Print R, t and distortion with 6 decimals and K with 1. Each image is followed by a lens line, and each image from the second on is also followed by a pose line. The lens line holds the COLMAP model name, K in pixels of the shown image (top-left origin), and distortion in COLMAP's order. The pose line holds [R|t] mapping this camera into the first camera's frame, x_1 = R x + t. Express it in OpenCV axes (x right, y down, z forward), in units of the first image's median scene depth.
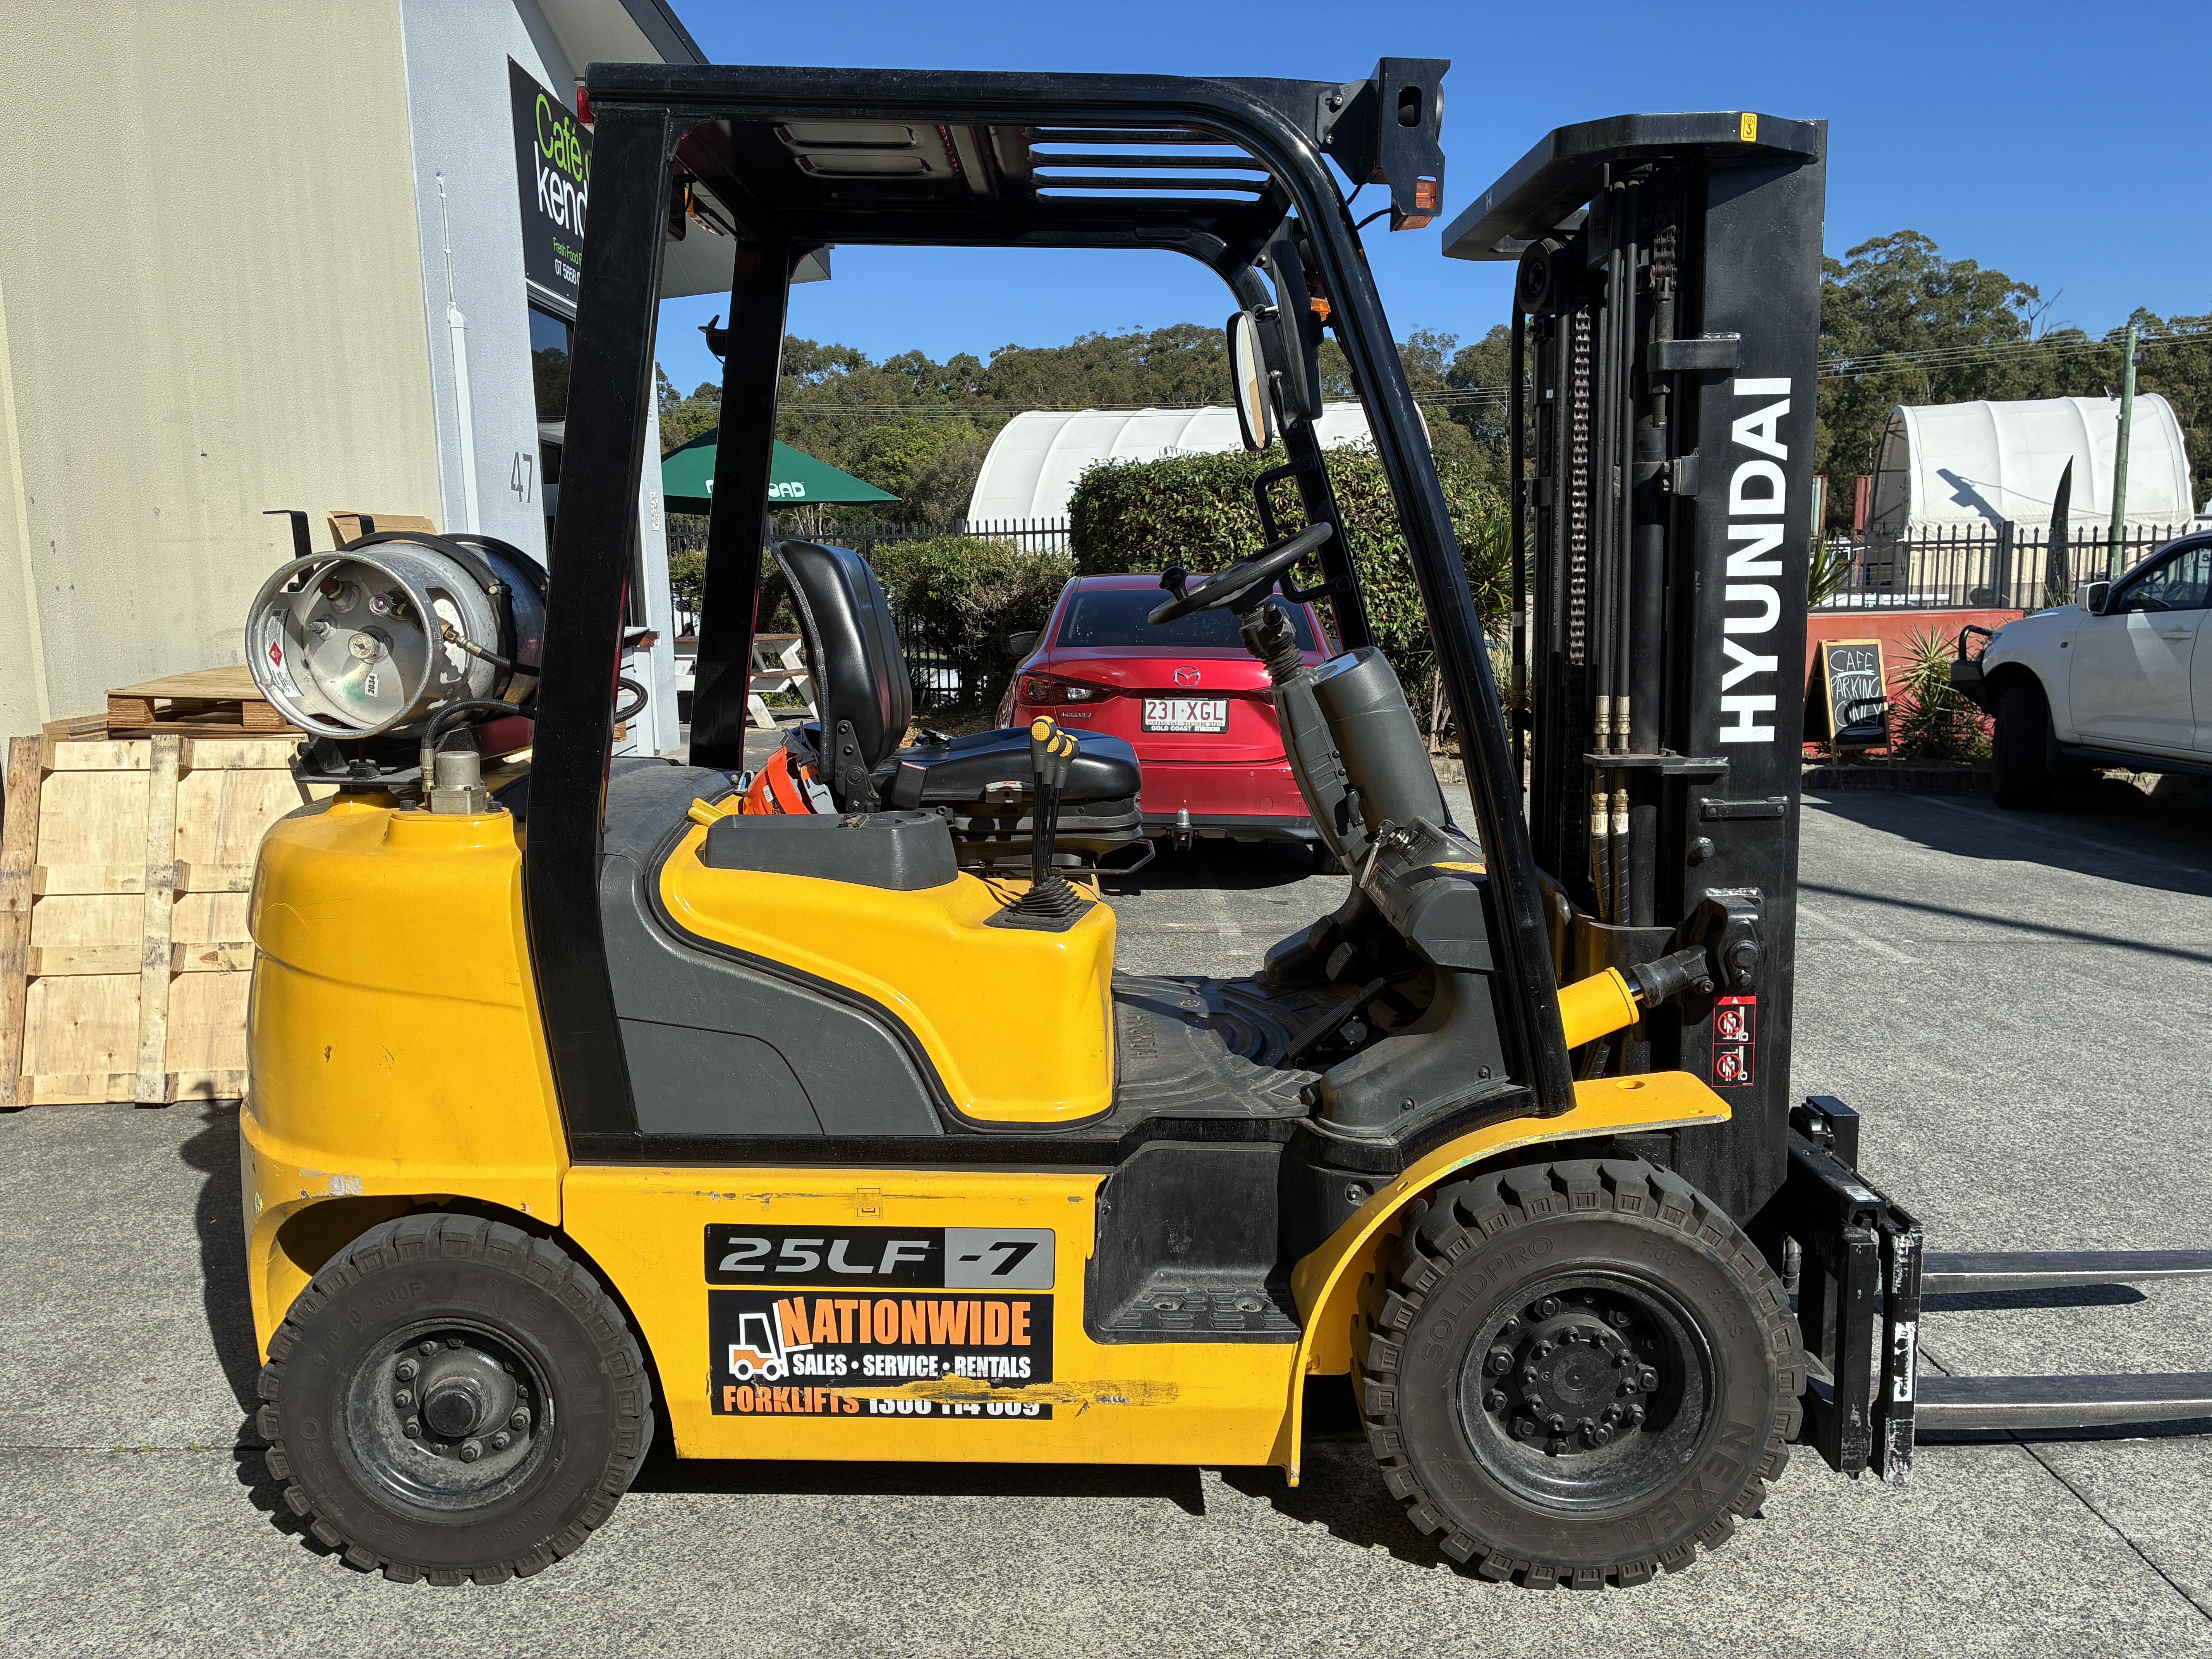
lens RADIAL K [[1680.4, 0, 1098.1], [0, 1680.4, 841.6], [0, 0, 1]] dist [0.032214, -0.025340]
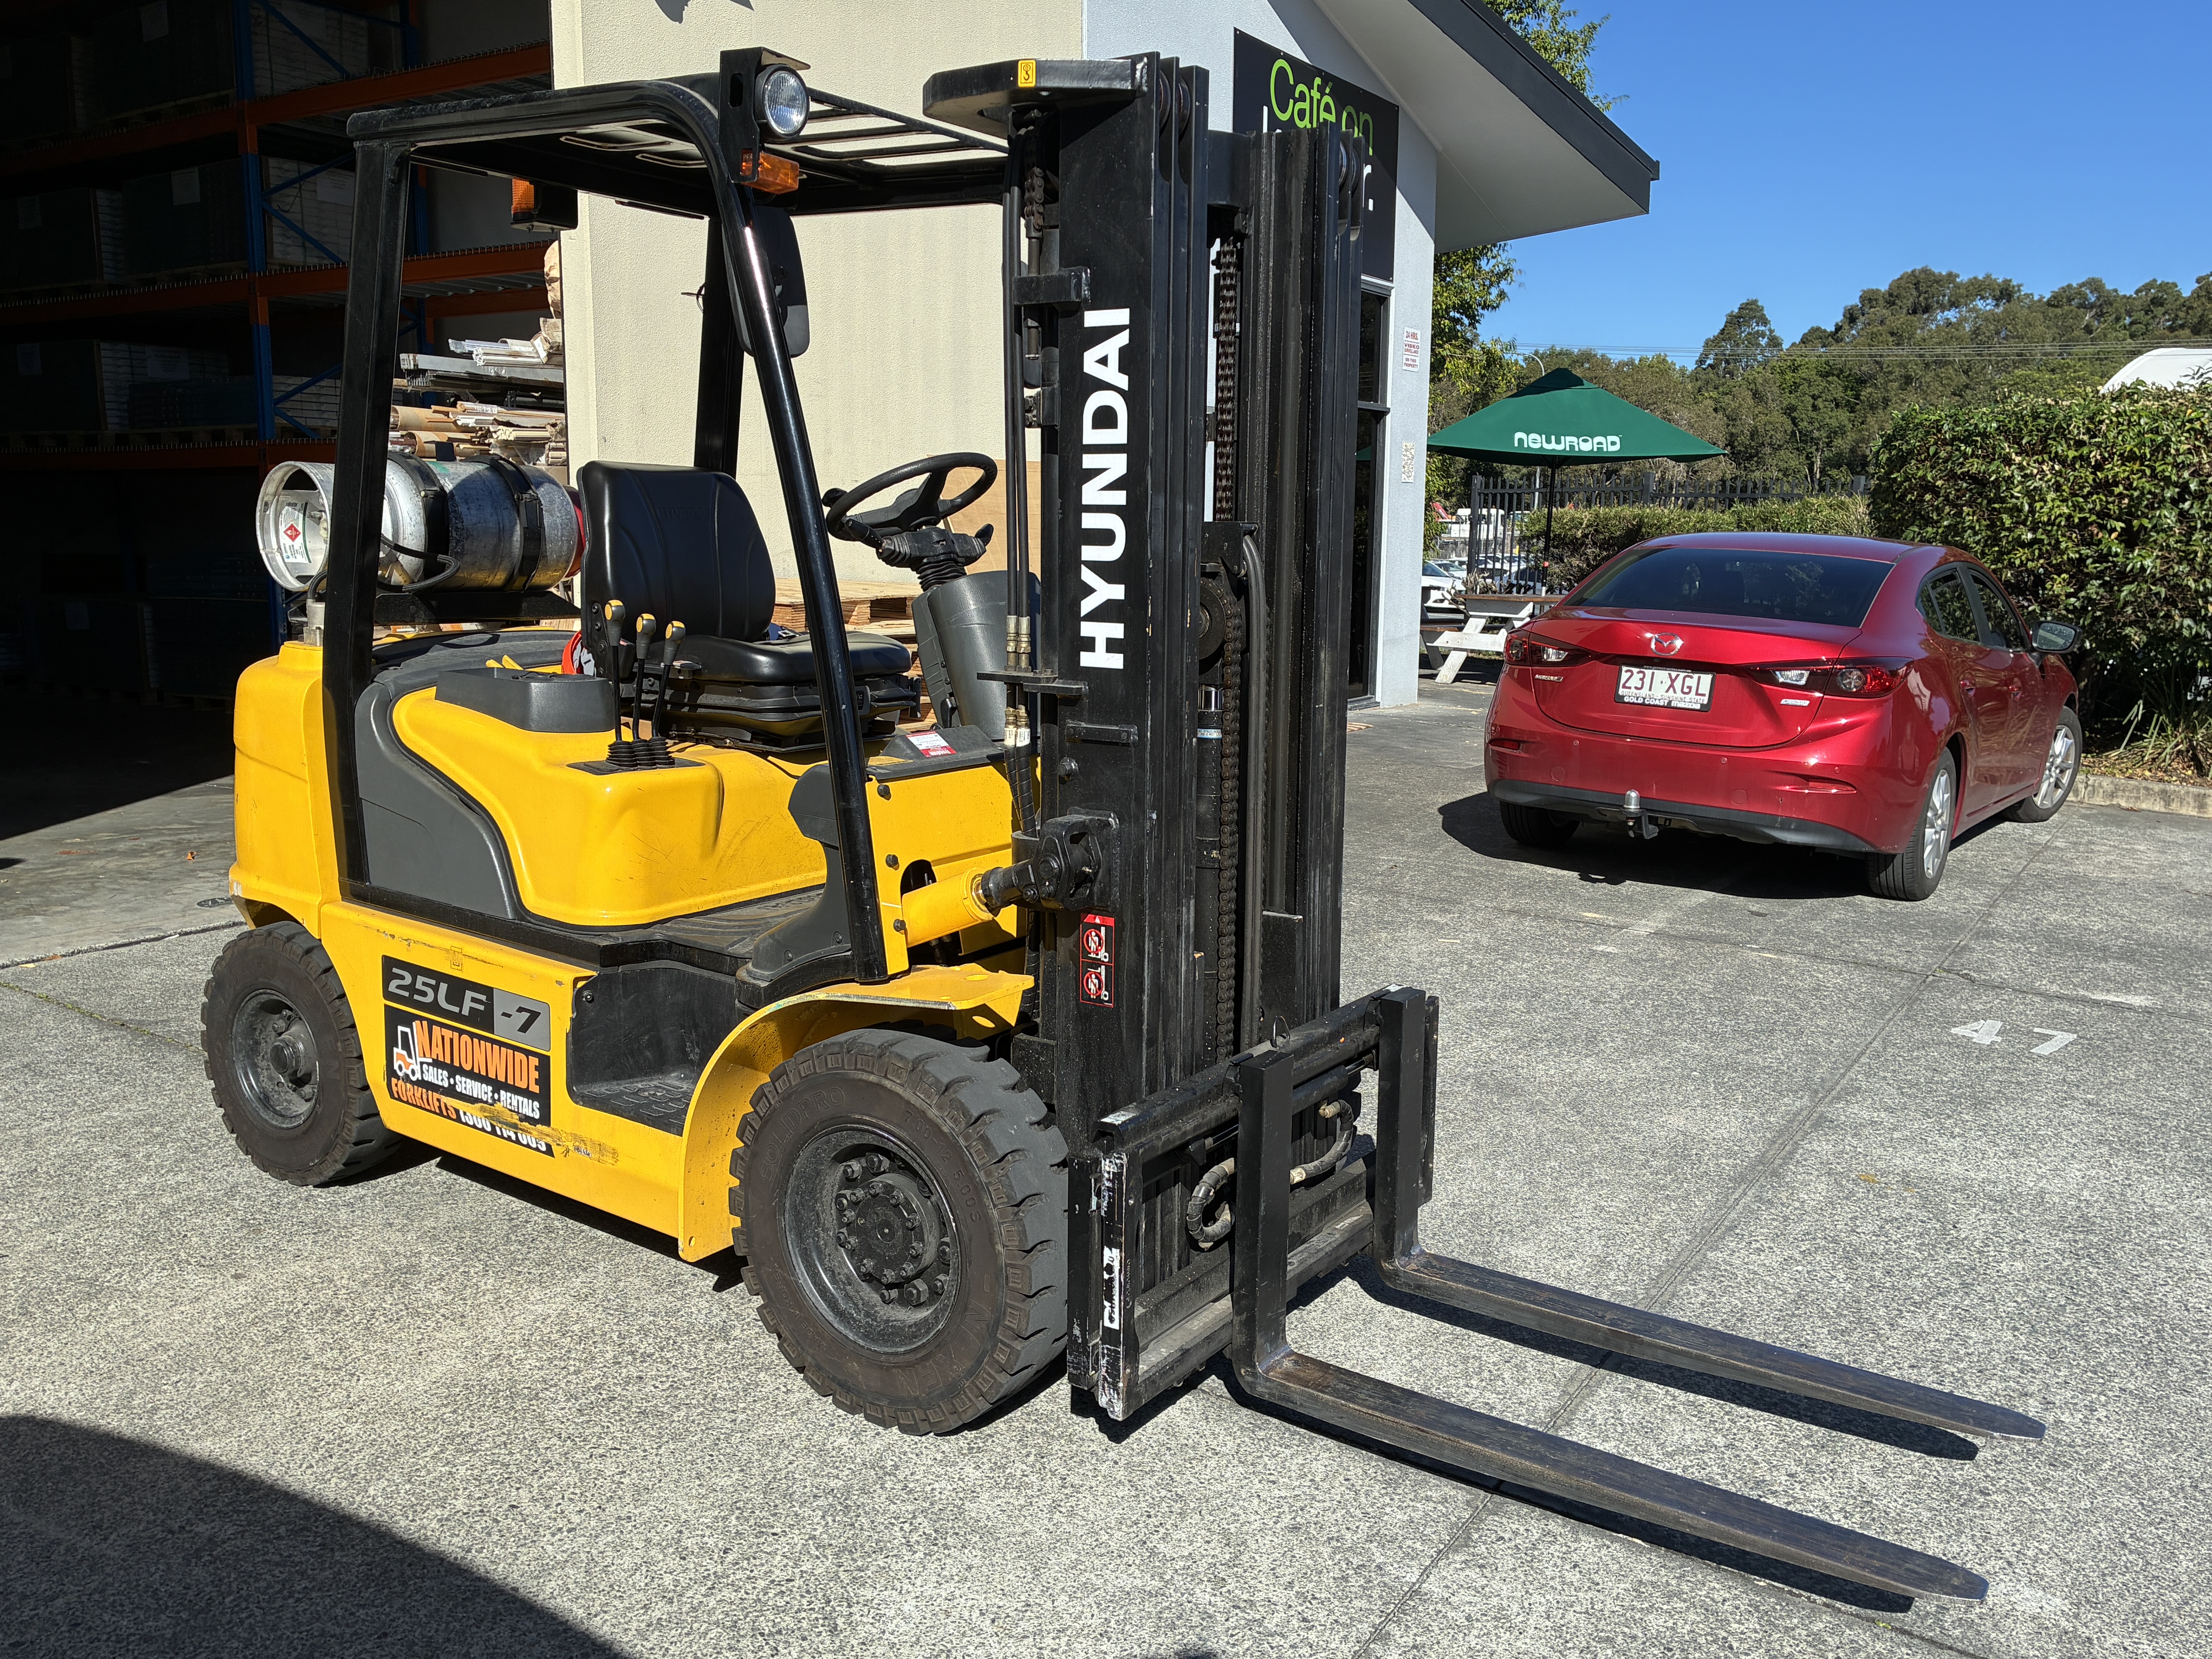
lens RADIAL K [[1790.3, 0, 1098.4], [0, 1790.3, 841.2], [0, 0, 1]] dist [0.060020, -0.073765]
pose [[0.821442, 0.128130, -0.555712, 1.012500], [-0.122988, 0.991306, 0.046766, -0.005023], [0.556873, 0.029930, 0.830058, 0.099241]]
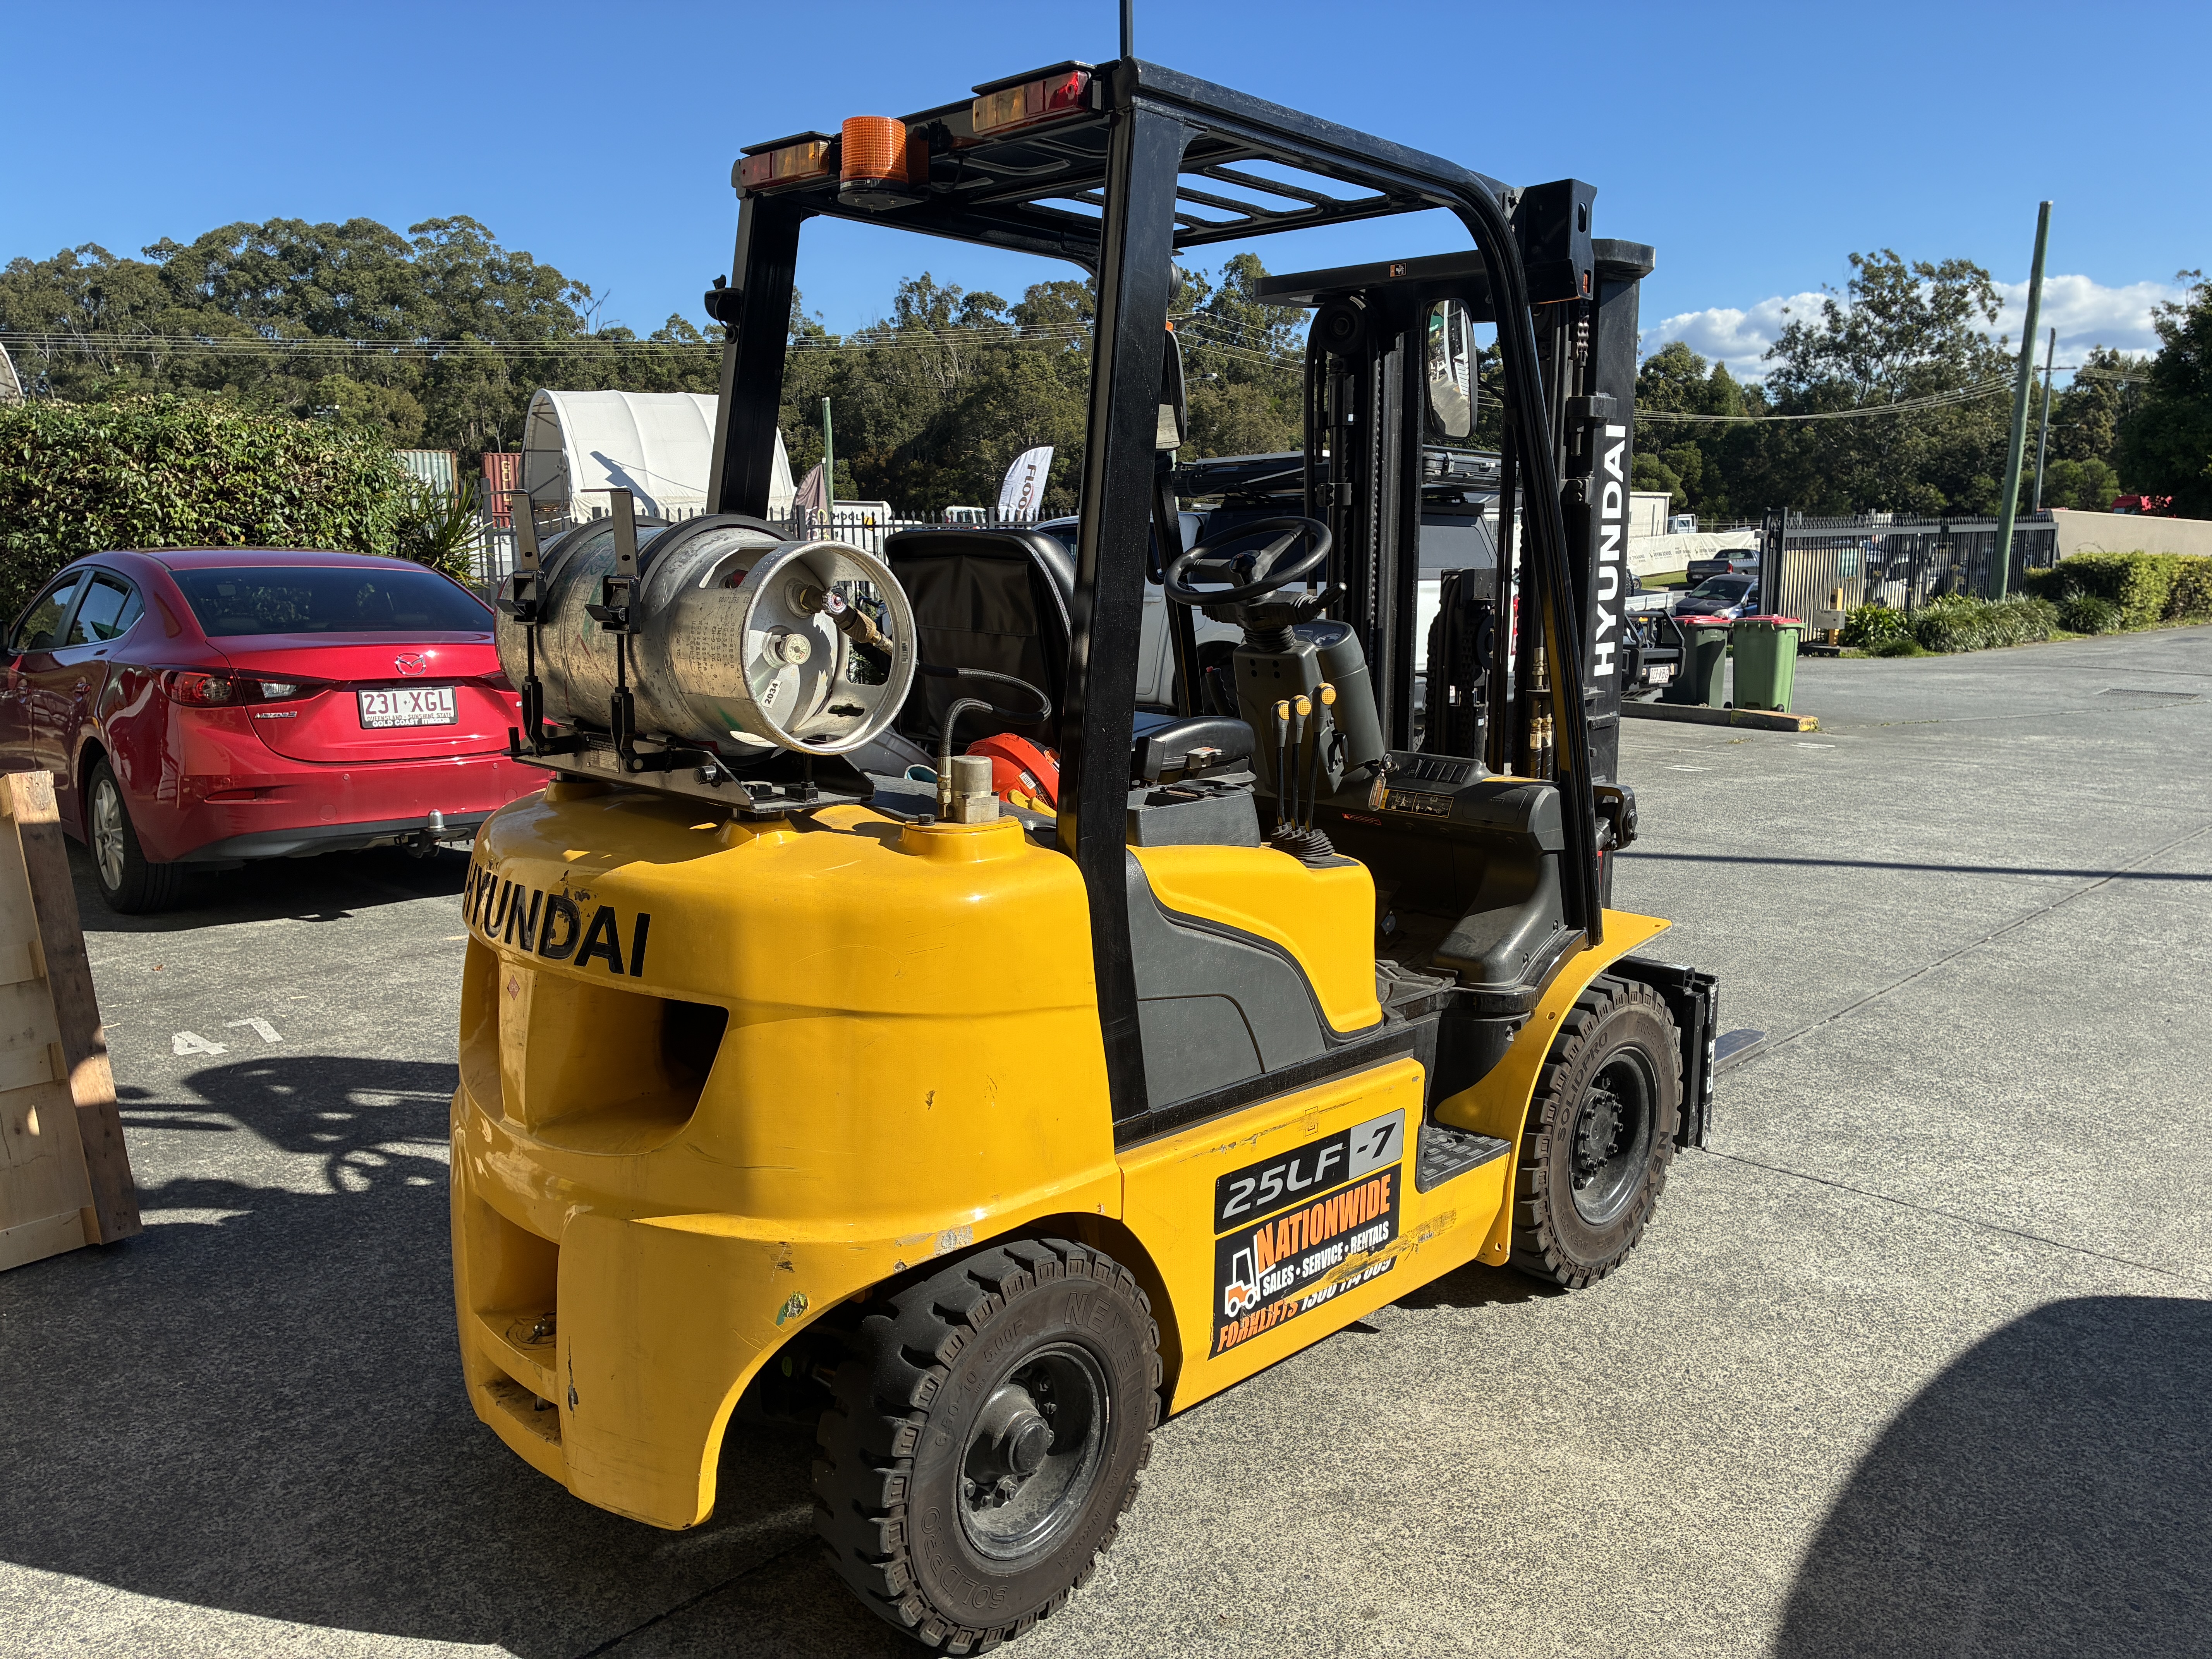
lens RADIAL K [[1680.4, 0, 1099.6], [0, 1680.4, 832.3], [0, 0, 1]] dist [0.032214, -0.025340]
pose [[0.700596, -0.117208, 0.703866, -0.969512], [0.109875, 0.992373, 0.055886, -0.053807], [-0.705048, 0.038184, 0.708131, 0.285910]]
